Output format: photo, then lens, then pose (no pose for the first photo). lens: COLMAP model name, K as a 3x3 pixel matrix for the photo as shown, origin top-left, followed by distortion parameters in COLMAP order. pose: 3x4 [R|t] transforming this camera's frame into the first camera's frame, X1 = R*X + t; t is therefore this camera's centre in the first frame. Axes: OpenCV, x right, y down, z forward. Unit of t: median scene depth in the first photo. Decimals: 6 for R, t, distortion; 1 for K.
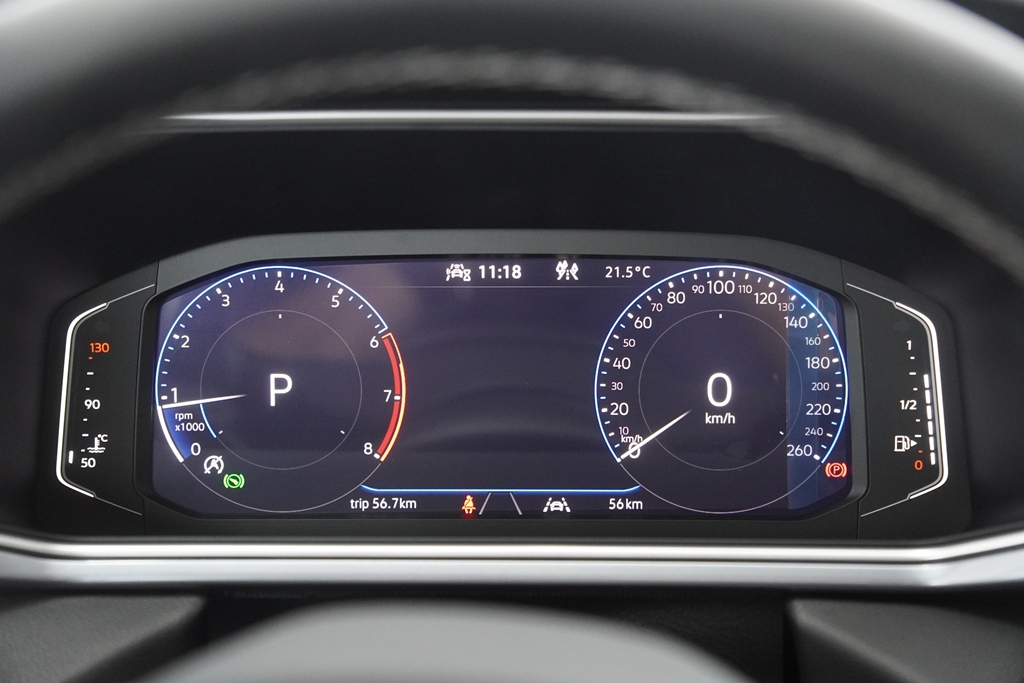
lens RADIAL K [[1985.4, 0, 511.7], [0, 1985.4, 342.2], [0, 0, 1]] dist [0.262165, 0.000000]
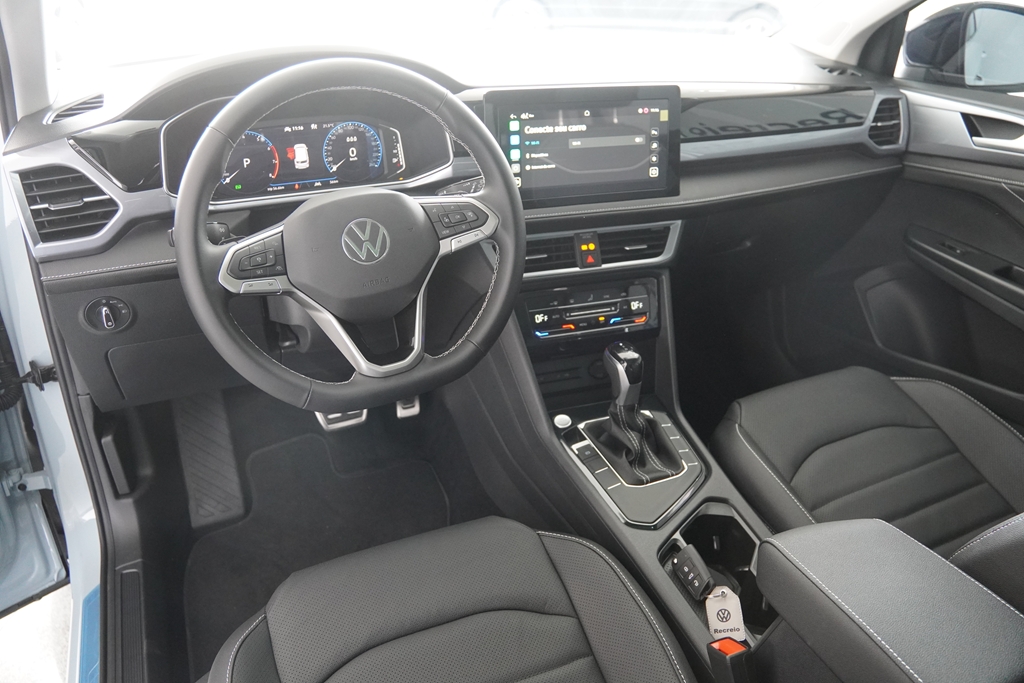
lens RADIAL K [[770.4, 0, 509.8], [0, 770.4, 341.2], [0, 0, 1]] dist [-0.134617, 0.098156]
pose [[0.895292, -0.184813, 0.405336, -0.328111], [0.083388, 0.963327, 0.255044, 0.026725], [-0.437606, -0.194539, 0.877870, -0.651399]]
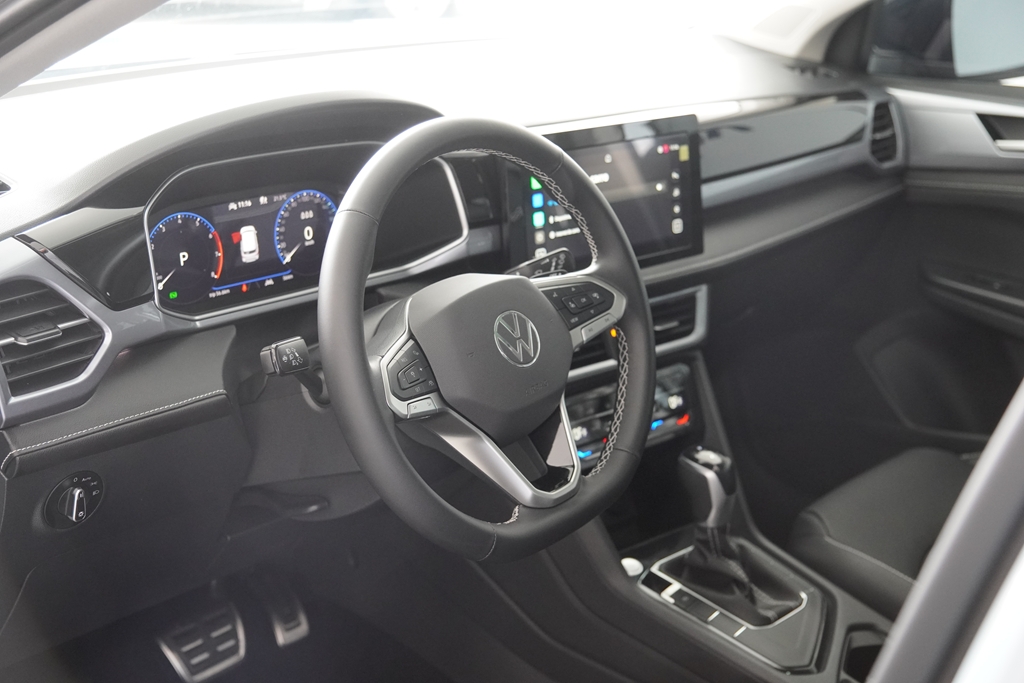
lens RADIAL K [[1463.5, 0, 510.3], [0, 1463.5, 348.3], [0, 0, 1]] dist [0.218636, 0.000000]
pose [[0.640724, -0.218182, 0.736118, -1.358784], [0.143659, 0.975908, 0.164212, -0.126091], [-0.754211, 0.000535, 0.656632, -0.672406]]
